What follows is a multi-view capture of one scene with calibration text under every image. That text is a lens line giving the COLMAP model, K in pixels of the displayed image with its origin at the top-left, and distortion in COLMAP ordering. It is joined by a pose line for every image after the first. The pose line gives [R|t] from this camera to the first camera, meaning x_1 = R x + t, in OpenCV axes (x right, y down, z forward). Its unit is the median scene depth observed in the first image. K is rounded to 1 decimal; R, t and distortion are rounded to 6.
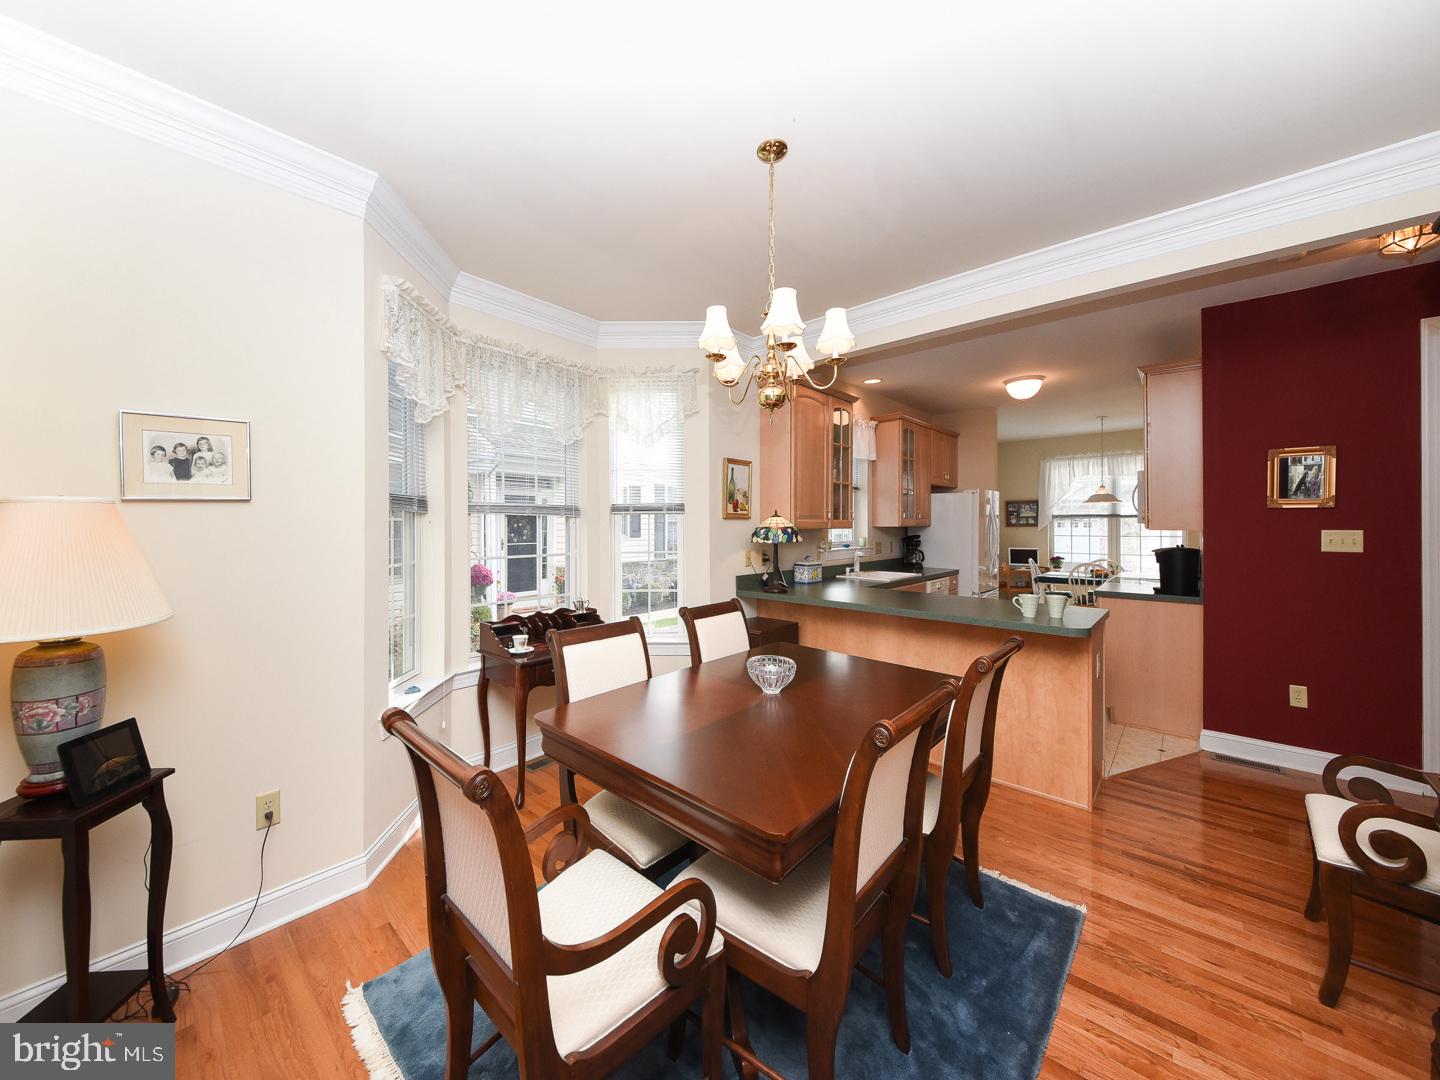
lens RADIAL K [[506.0, 0, 716.9], [0, 506.0, 521.8], [0, 0, 1]] dist [0.000707, -0.000044]
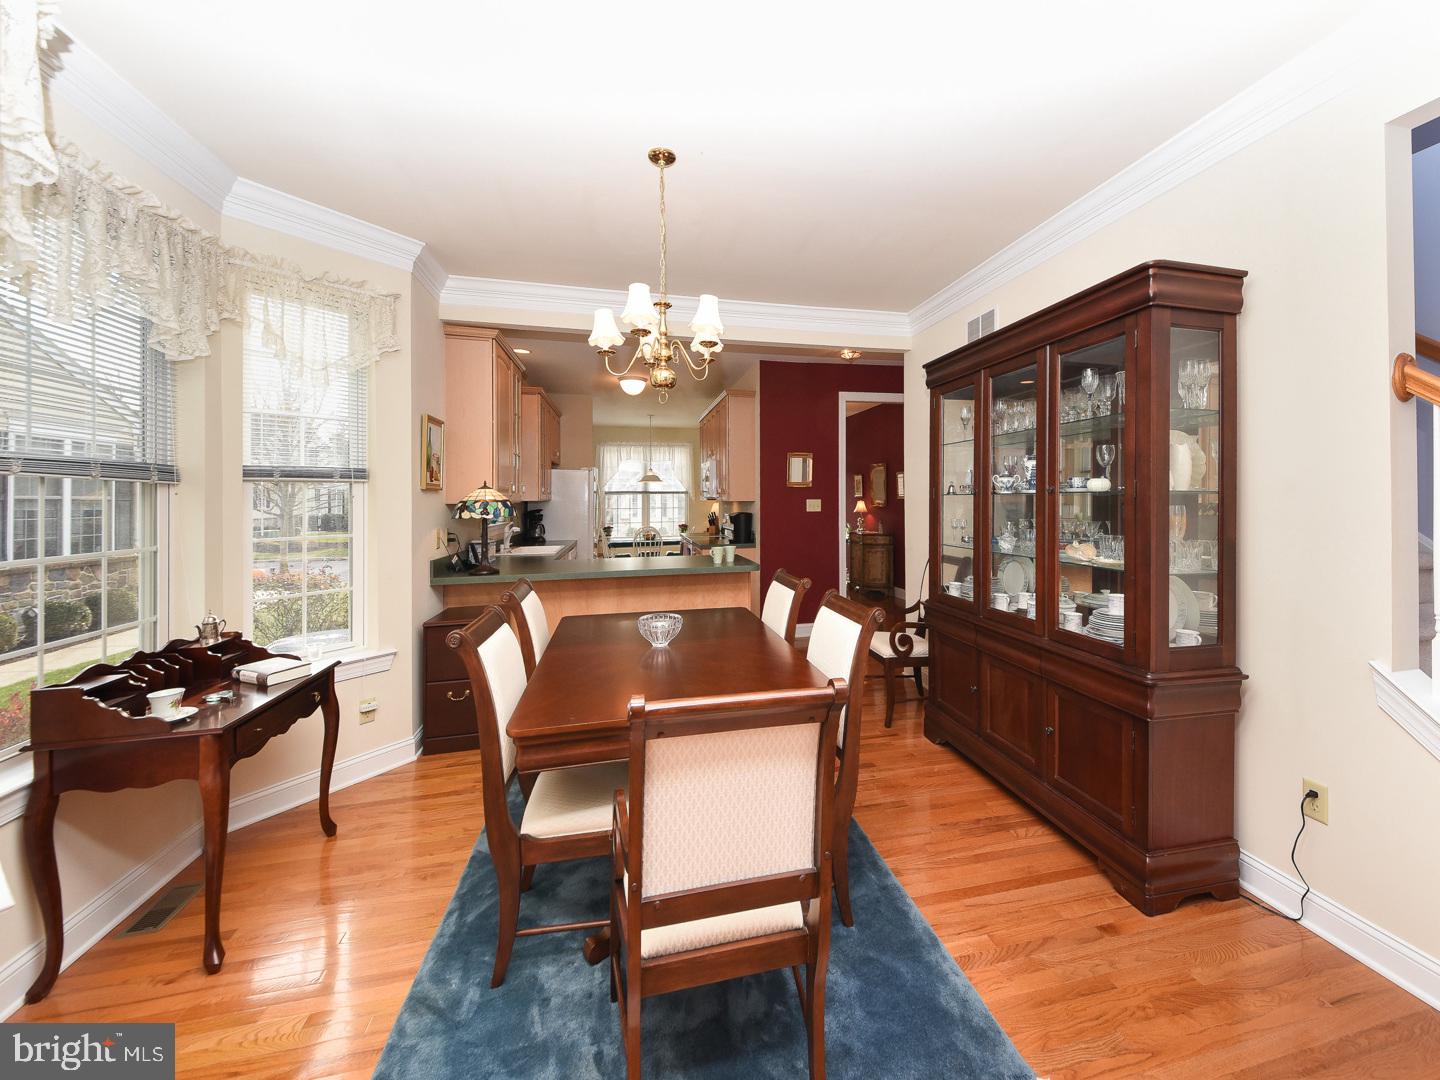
lens RADIAL K [[549.1, 0, 720.7], [0, 549.1, 491.0], [0, 0, 1]] dist [0.001320, -0.000065]
pose [[0.568569, 0.009835, 0.822577, -0.266952], [0.005520, 0.999860, -0.015771, 0.007206], [-0.822617, 0.013507, 0.568435, 0.070319]]
